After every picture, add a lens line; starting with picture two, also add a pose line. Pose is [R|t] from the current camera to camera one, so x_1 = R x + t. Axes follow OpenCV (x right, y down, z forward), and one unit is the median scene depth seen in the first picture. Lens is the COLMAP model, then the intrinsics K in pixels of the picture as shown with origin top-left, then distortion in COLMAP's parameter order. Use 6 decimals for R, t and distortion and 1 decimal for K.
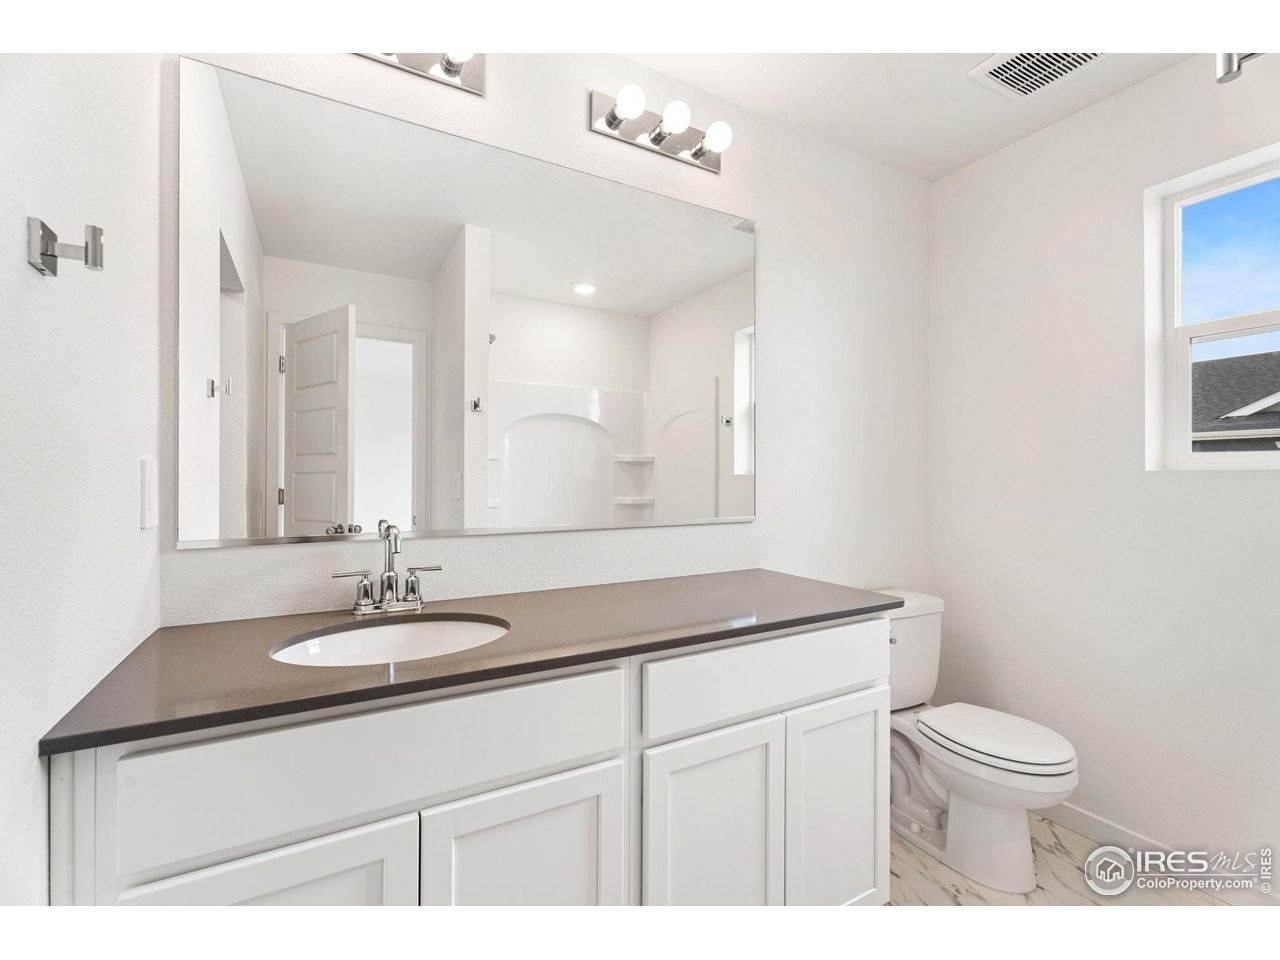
lens RADIAL K [[569.4, 0, 637.7], [0, 569.4, 477.7], [0, 0, 1]] dist [-0.001300, -0.000143]
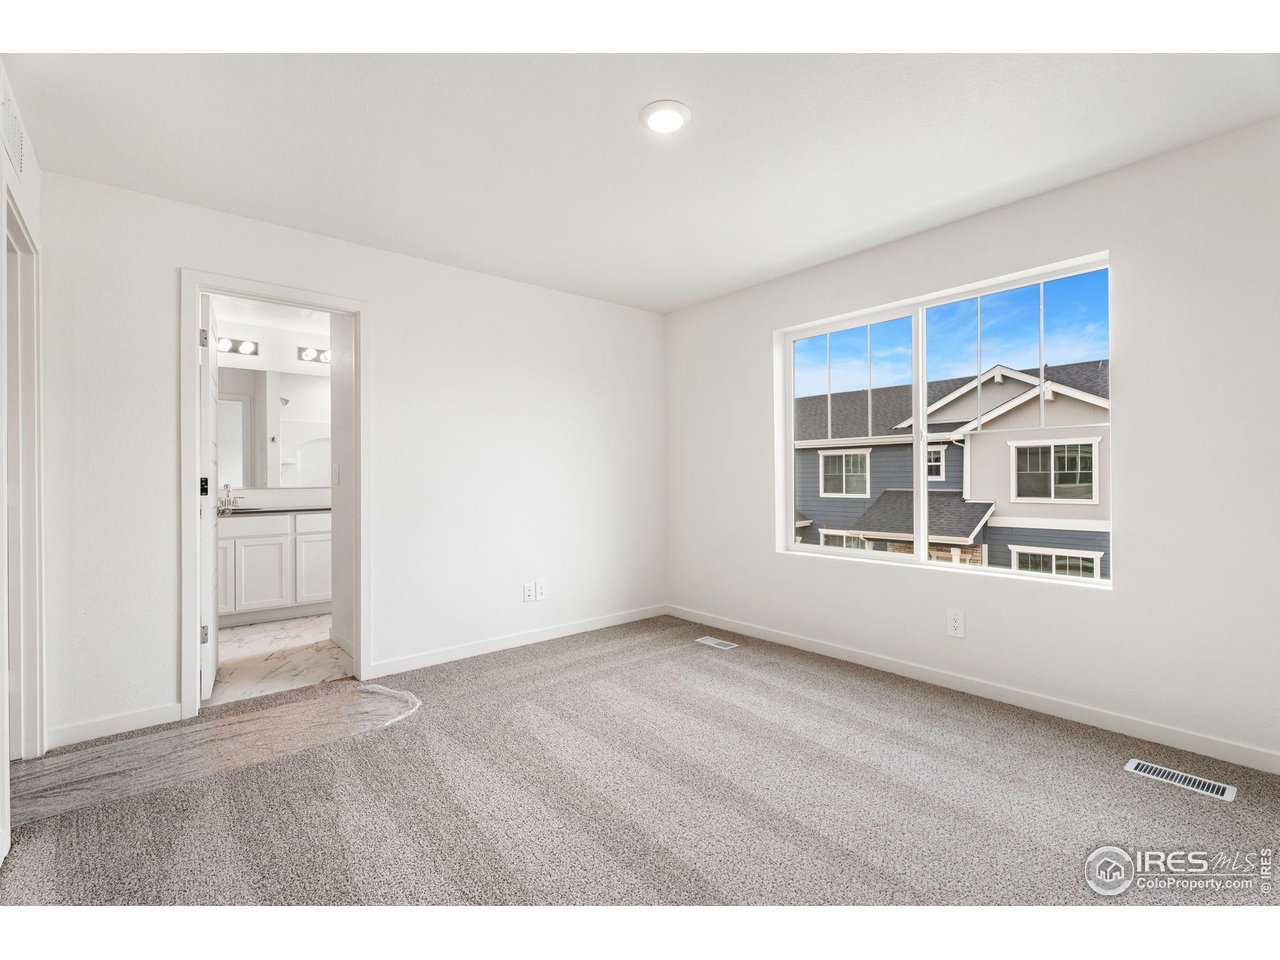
lens RADIAL K [[569.4, 0, 634.6], [0, 569.4, 476.5], [0, 0, 1]] dist [-0.001300, -0.000143]
pose [[0.979142, -0.009989, 0.202930, 1.333225], [0.009711, 0.999950, 0.002365, 0.046438], [-0.202943, -0.000345, 0.979190, -2.997454]]
